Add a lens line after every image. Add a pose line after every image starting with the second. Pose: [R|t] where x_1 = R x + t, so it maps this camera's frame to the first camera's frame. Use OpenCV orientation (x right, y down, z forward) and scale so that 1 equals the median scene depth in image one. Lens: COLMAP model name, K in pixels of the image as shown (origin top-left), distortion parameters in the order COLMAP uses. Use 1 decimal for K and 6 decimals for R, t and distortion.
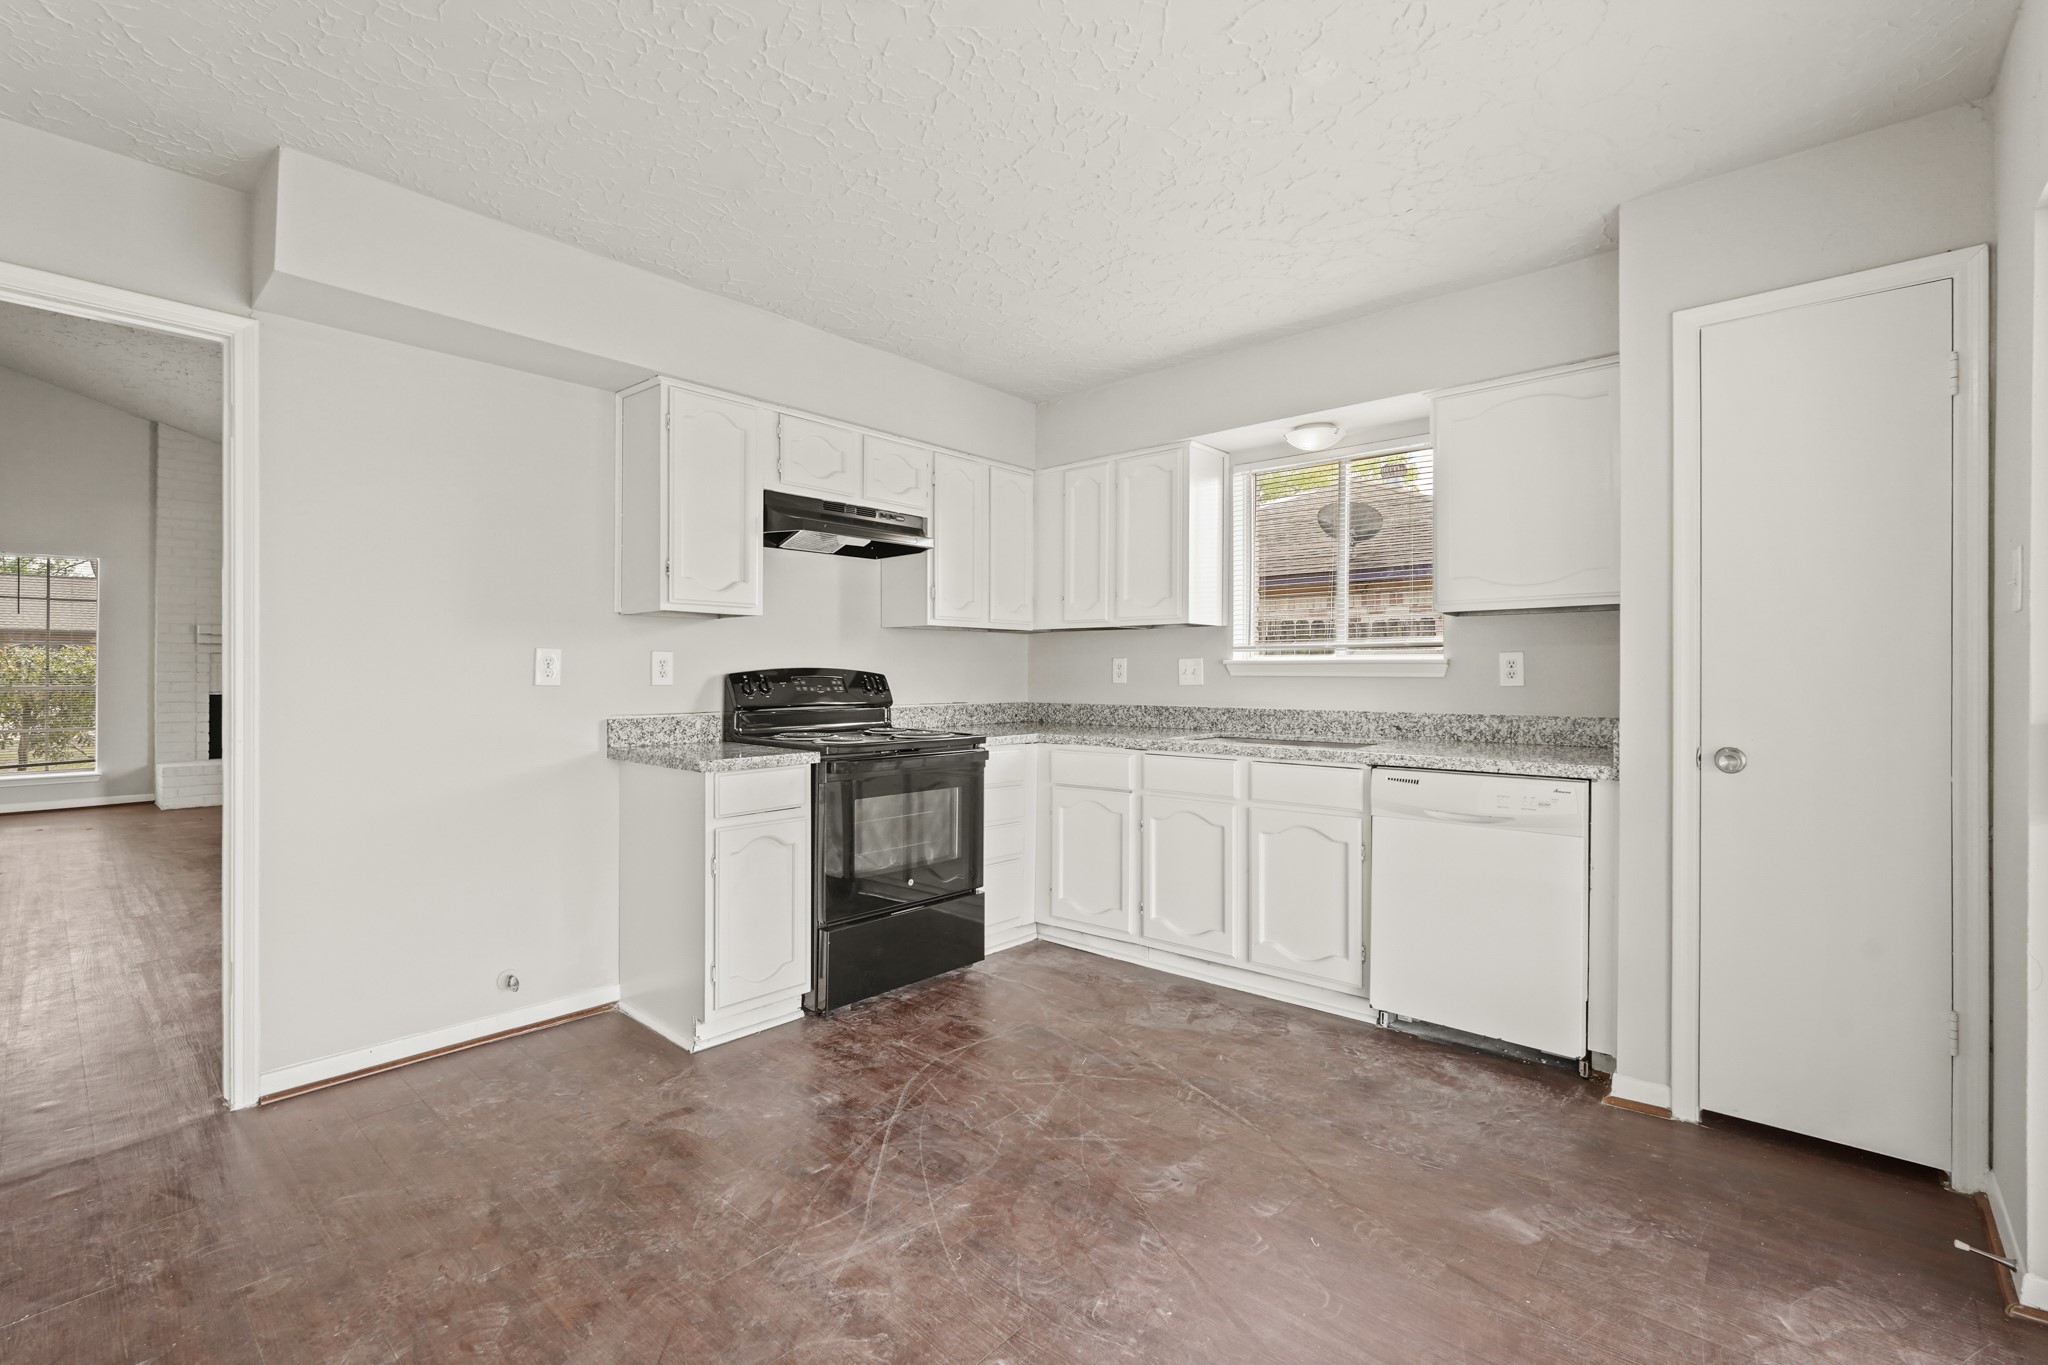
lens RADIAL K [[912.8, 0, 1026.1], [0, 912.8, 662.1], [0, 0, 1]] dist [-0.010125, 0.000681]
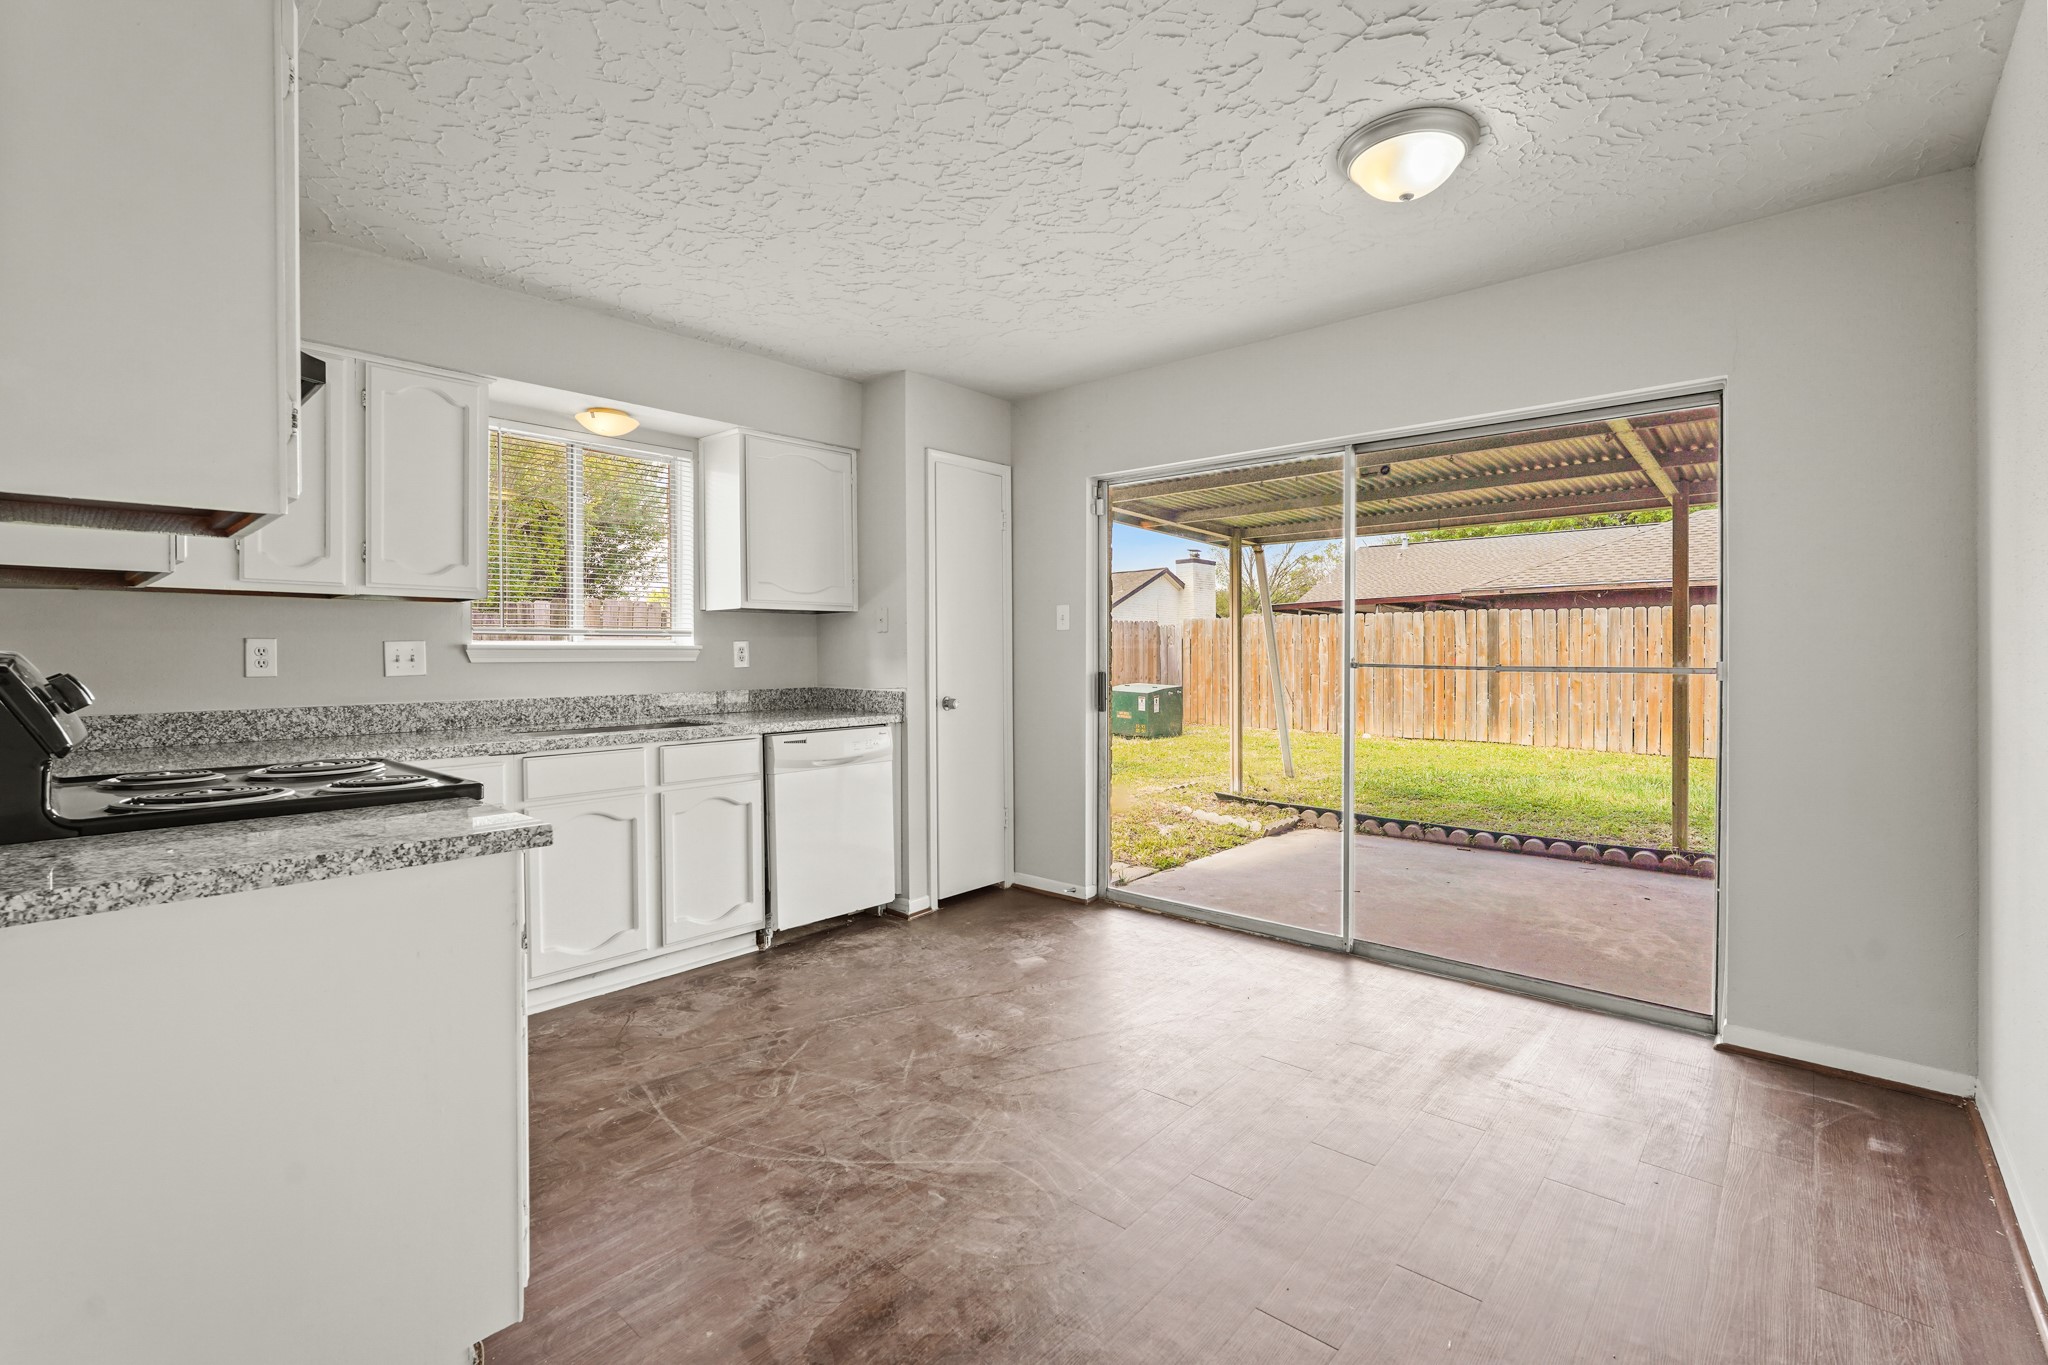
lens RADIAL K [[912.8, 0, 1026.1], [0, 912.8, 662.1], [0, 0, 1]] dist [-0.010125, 0.000681]
pose [[-0.009918, -0.007970, 0.999919, -0.856440], [-0.004838, 0.999957, 0.007922, 0.007493], [-0.999939, -0.004759, -0.009956, 0.692170]]
